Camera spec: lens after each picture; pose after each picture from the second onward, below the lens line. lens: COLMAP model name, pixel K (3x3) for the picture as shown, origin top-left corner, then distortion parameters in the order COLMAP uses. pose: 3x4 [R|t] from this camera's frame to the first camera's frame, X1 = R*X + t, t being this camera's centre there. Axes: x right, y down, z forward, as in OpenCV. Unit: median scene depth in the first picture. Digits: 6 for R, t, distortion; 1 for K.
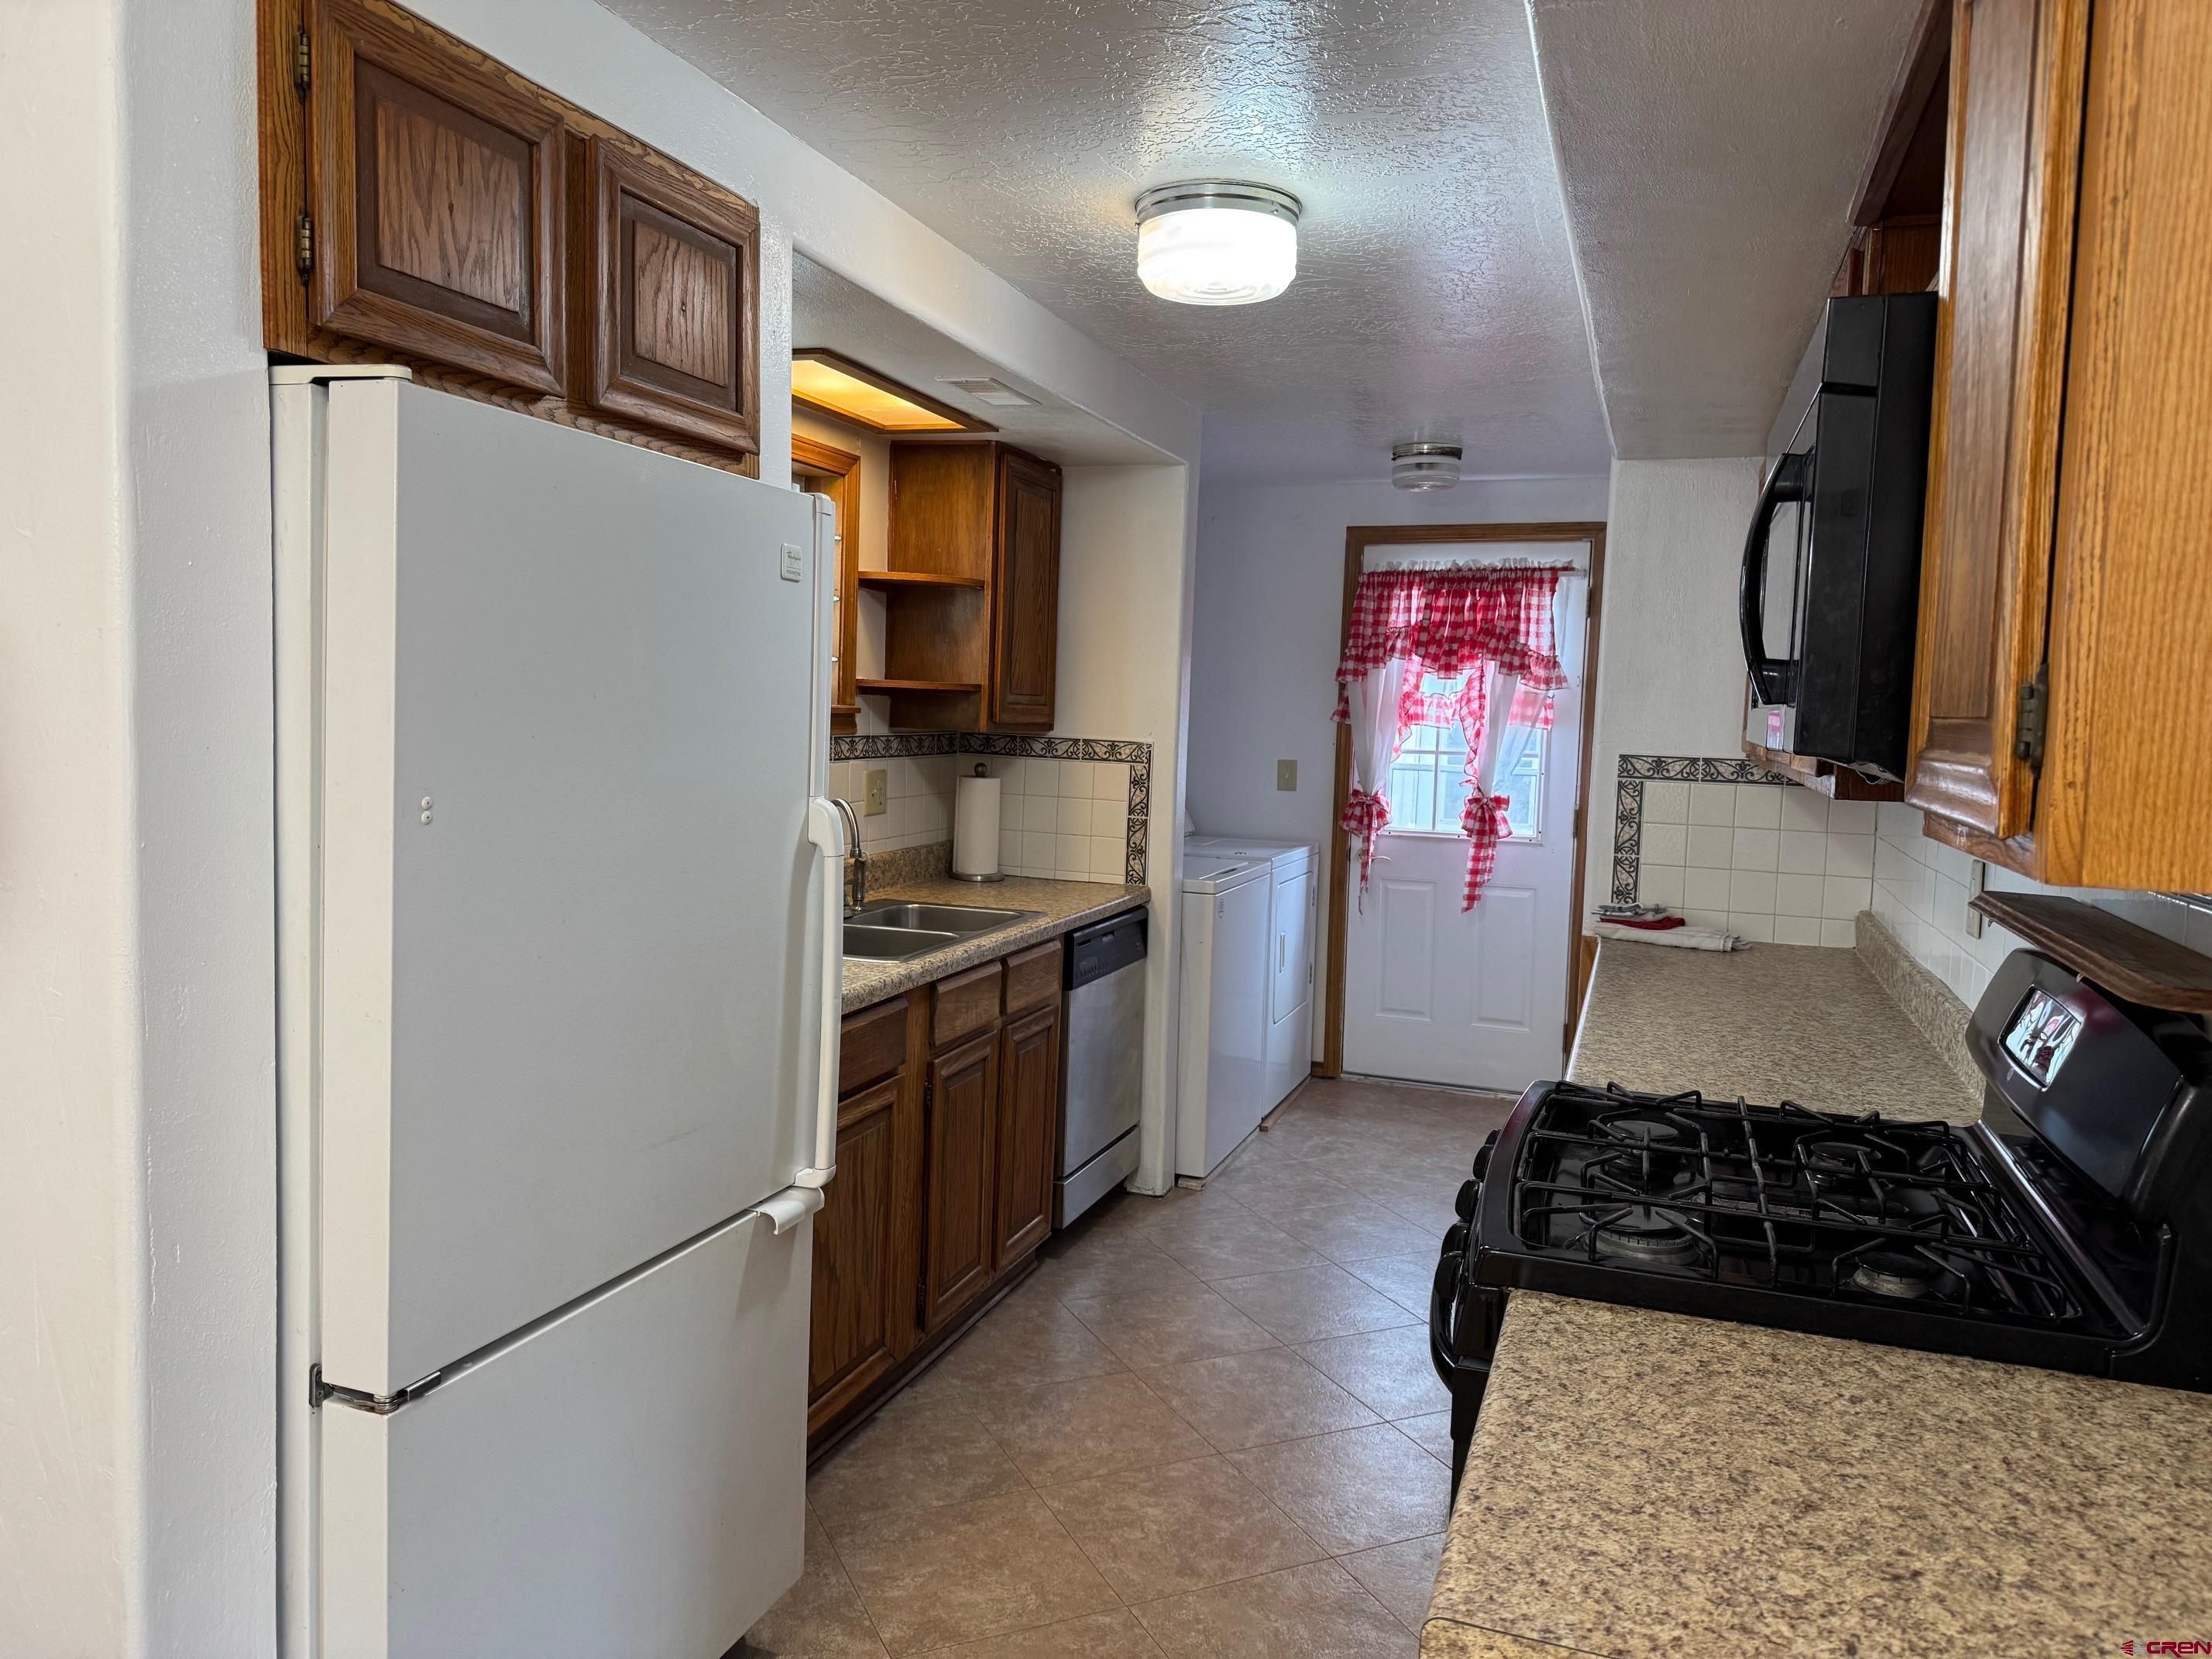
lens RADIAL K [[1534.1, 0, 1081.7], [0, 1534.1, 836.8], [0, 0, 1]] dist [0.071961, -0.105994]
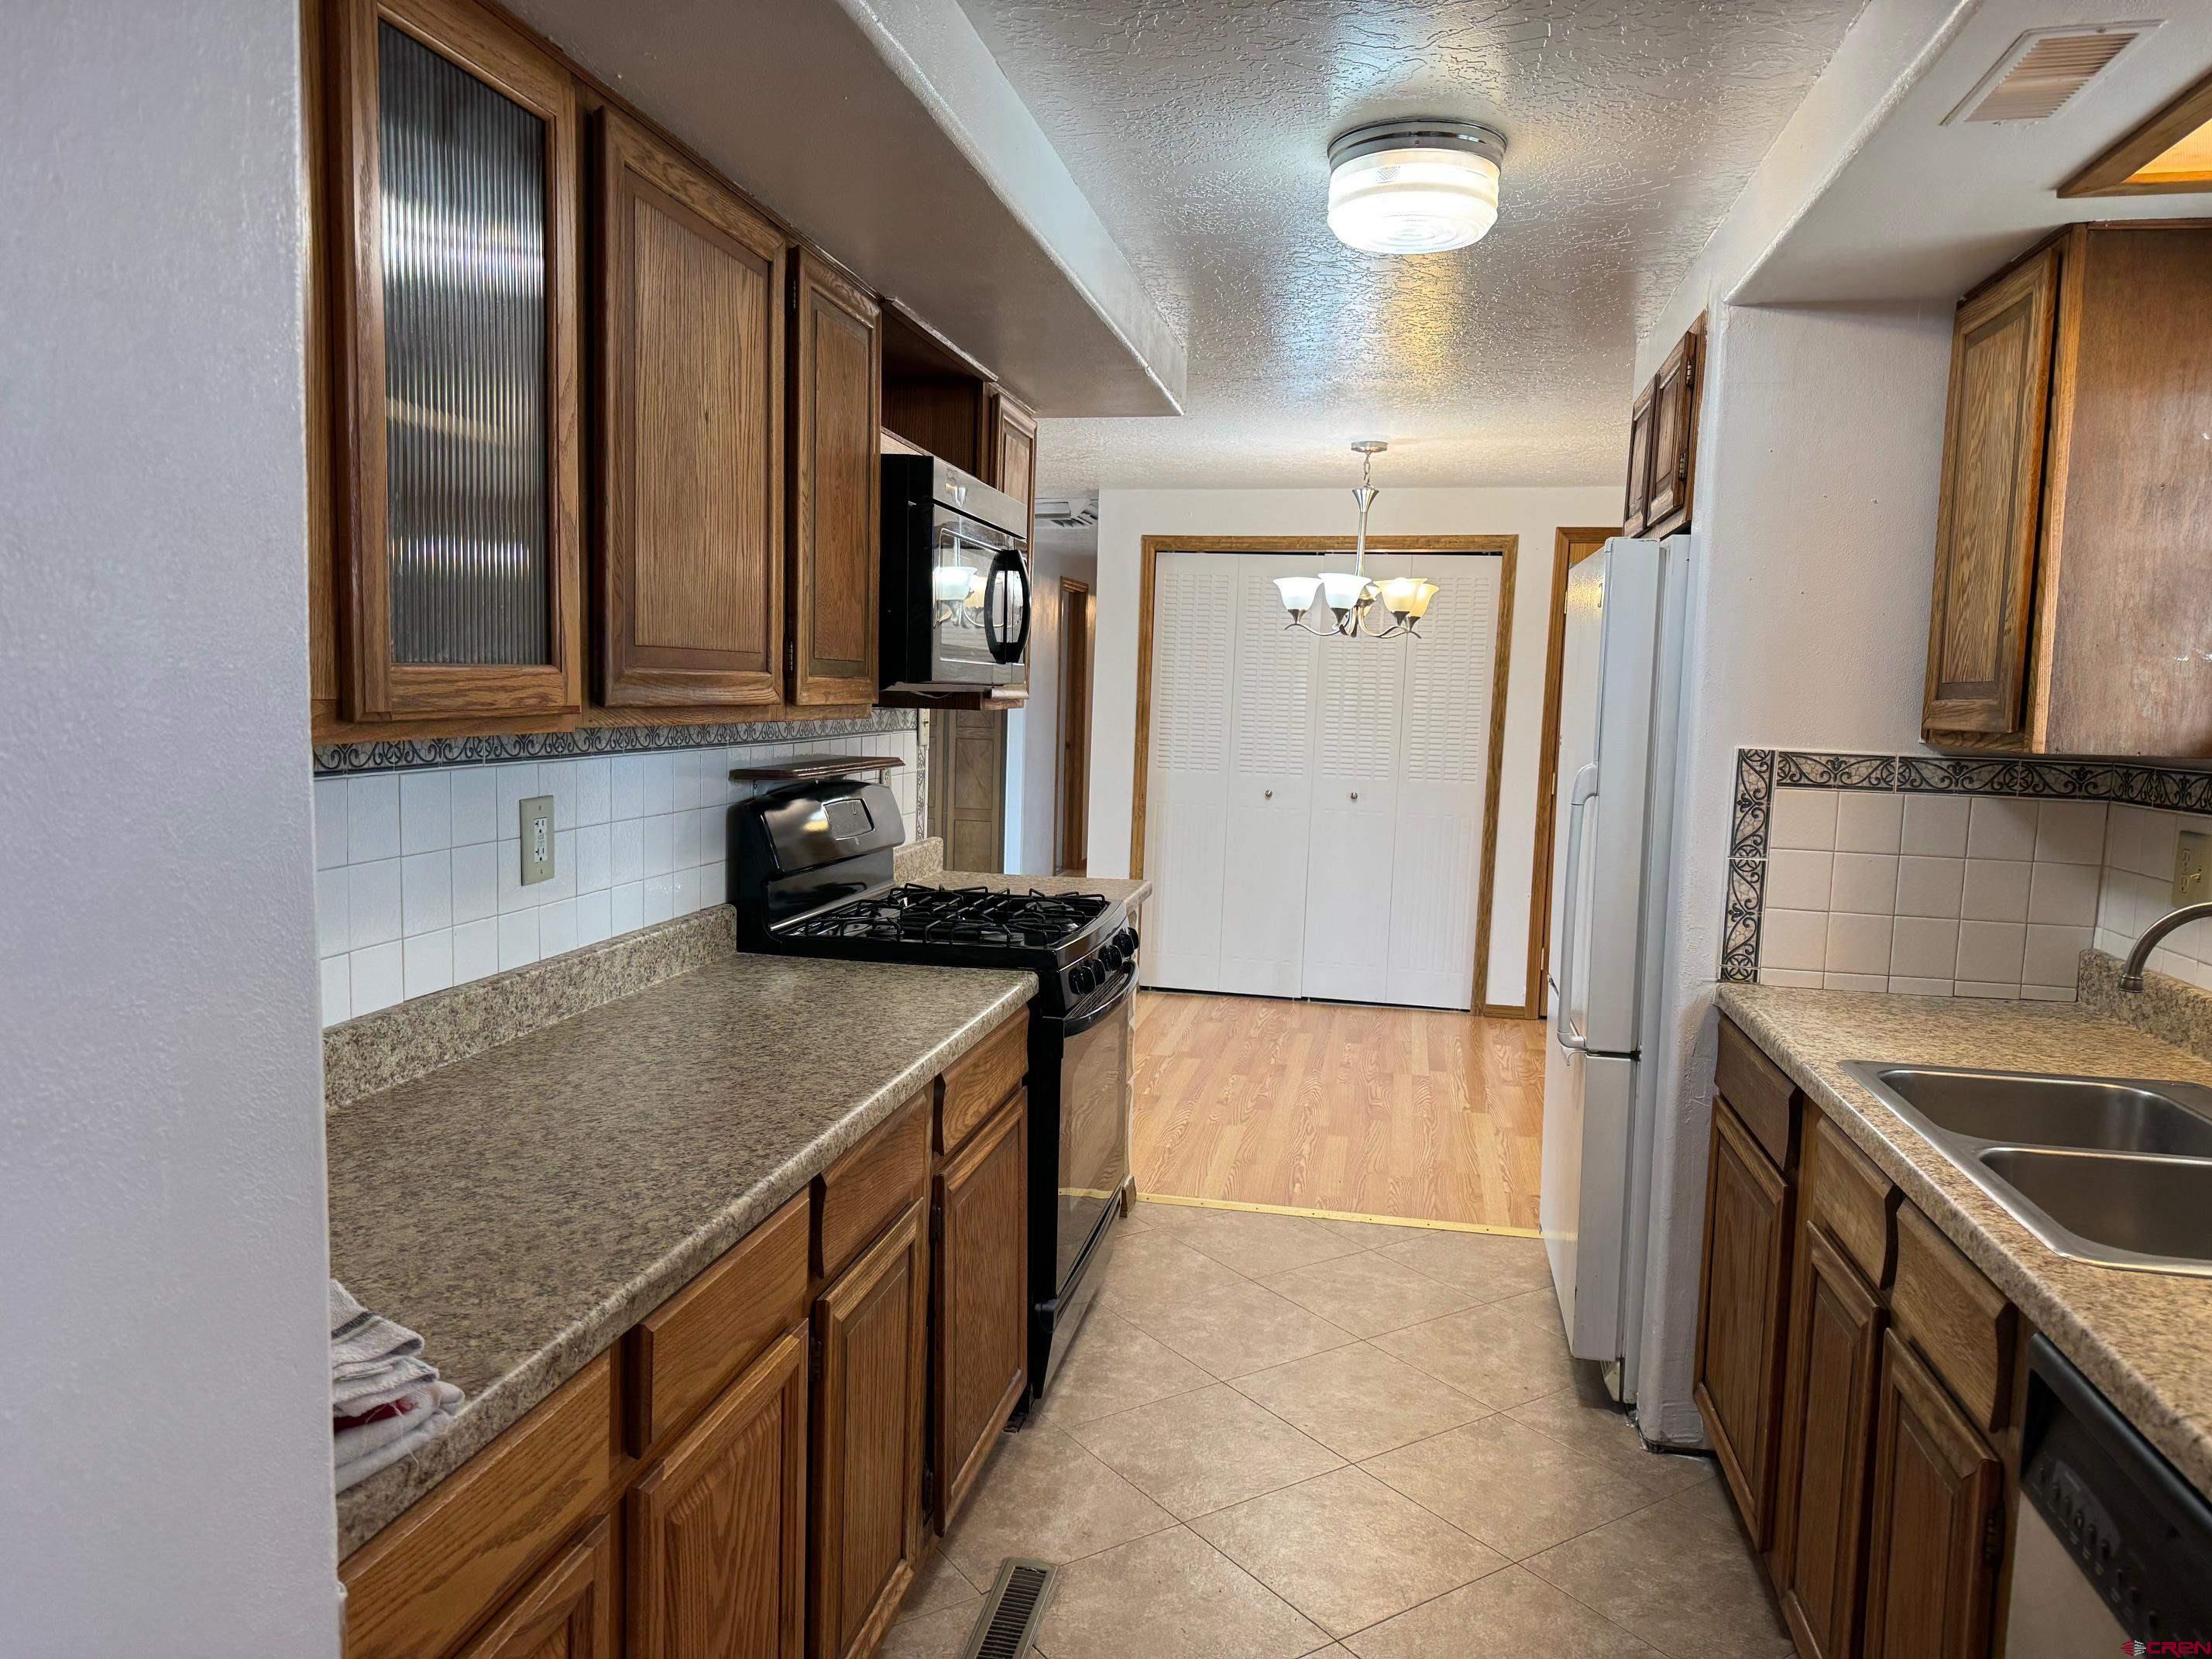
lens RADIAL K [[1534.1, 0, 1081.7], [0, 1534.1, 836.8], [0, 0, 1]] dist [0.071961, -0.105994]
pose [[-0.987043, -0.043696, -0.154394, 0.289684], [-0.071172, 0.981599, 0.177196, -0.177362], [0.143810, 0.185889, -0.971990, 2.418927]]
